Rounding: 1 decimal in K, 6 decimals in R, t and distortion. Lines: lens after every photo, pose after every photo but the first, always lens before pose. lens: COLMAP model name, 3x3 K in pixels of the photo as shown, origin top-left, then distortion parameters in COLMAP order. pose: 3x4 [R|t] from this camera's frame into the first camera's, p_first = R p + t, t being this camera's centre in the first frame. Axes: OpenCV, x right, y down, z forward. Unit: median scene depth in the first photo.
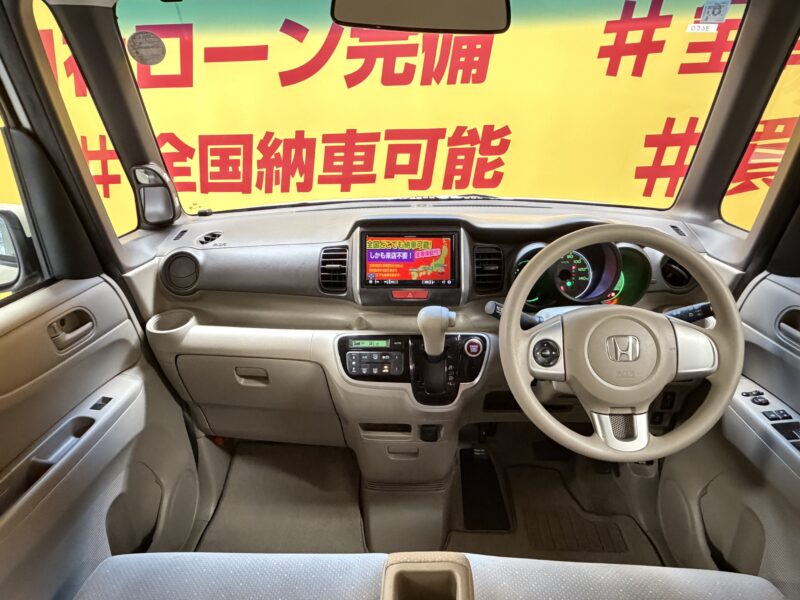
lens RADIAL K [[512.1, 0, 381.0], [0, 512.1, 298.0], [0, 0, 1]] dist [0.007741, -0.004575]
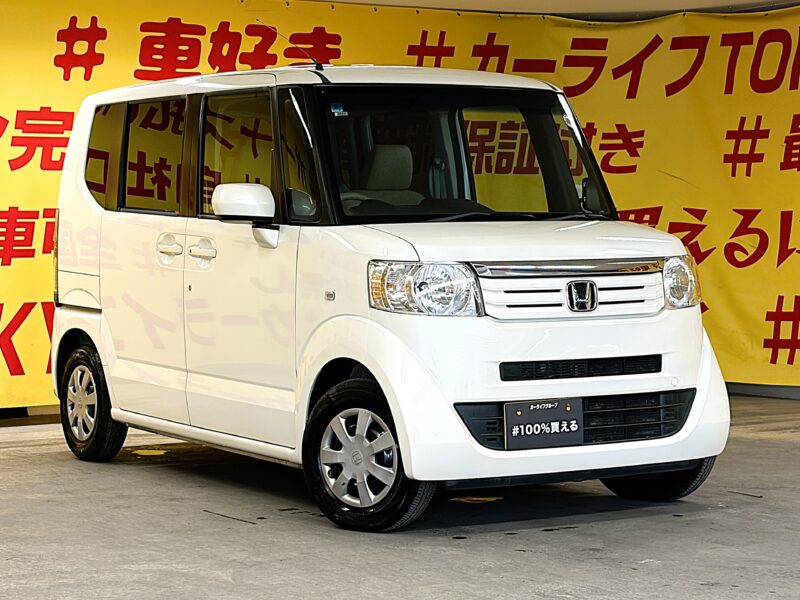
lens RADIAL K [[1986.3, 0, 398.4], [0, 1986.3, 259.5], [0, 0, 1]] dist [0.232469, 0.000000]
pose [[0.805370, 0.017865, 0.592504, -4.860284], [0.211684, 0.924971, -0.315623, 3.231708], [-0.553687, 0.379617, 0.741162, -6.389310]]
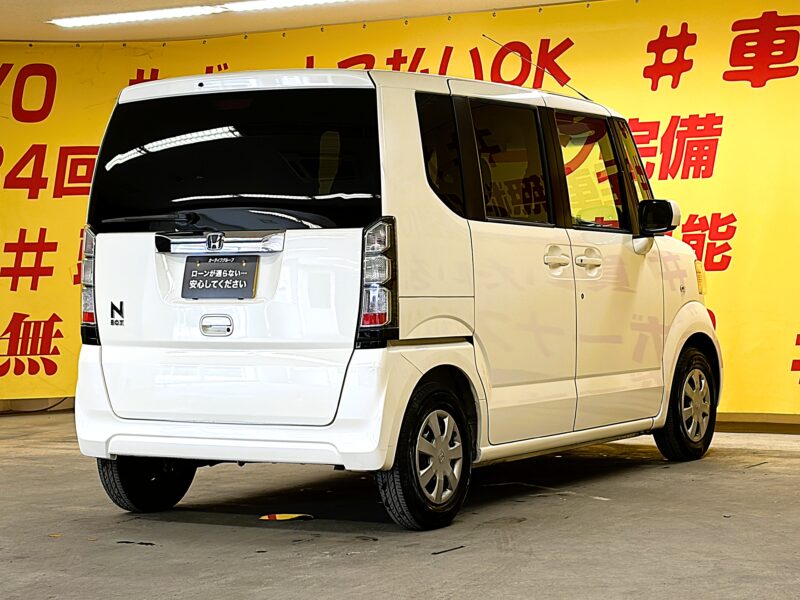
lens RADIAL K [[1988.2, 0, 395.0], [0, 1988.2, 298.3], [0, 0, 1]] dist [0.222267, 0.000000]
pose [[0.884972, 0.027695, -0.464820, 4.061248], [-0.189105, 0.933581, -0.304412, 3.207941], [0.425516, 0.357296, 0.831430, -7.059472]]
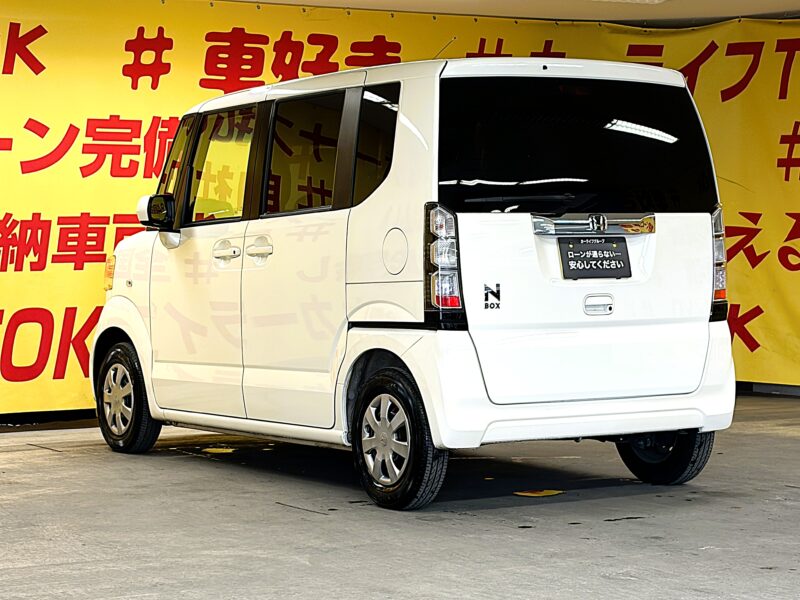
lens RADIAL K [[1988.2, 0, 403.6], [0, 1988.2, 304.5], [0, 0, 1]] dist [0.222267, 0.000000]
pose [[0.817781, 0.005425, 0.575503, -5.072862], [0.208056, 0.929542, -0.304407, 3.339355], [-0.536606, 0.368676, 0.759034, -6.527994]]
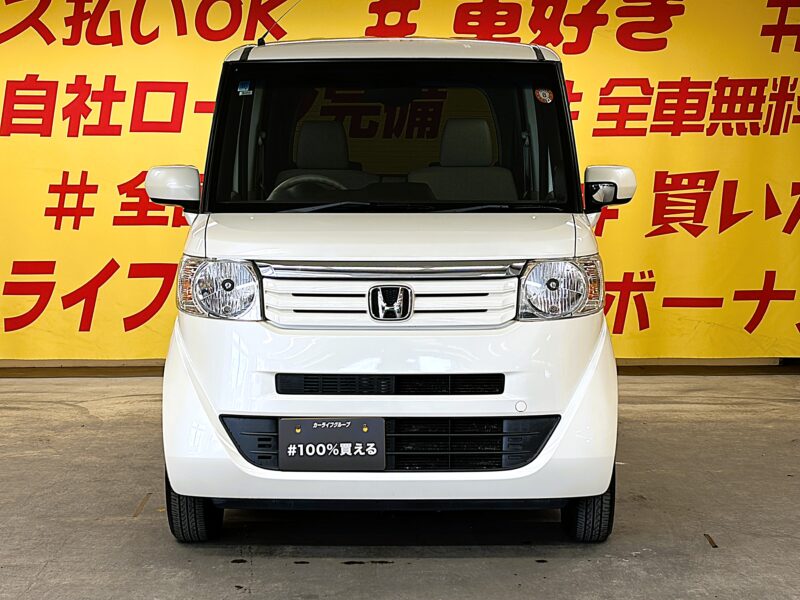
lens RADIAL K [[1713.4, 0, 398.6], [0, 1713.4, 296.5], [0, 0, 1]] dist [0.221490, 0.000000]
pose [[0.995708, 0.025896, 0.088858, -0.567192], [0.003399, 0.949182, -0.314710, 2.918291], [-0.092492, 0.313661, 0.945020, -6.515776]]
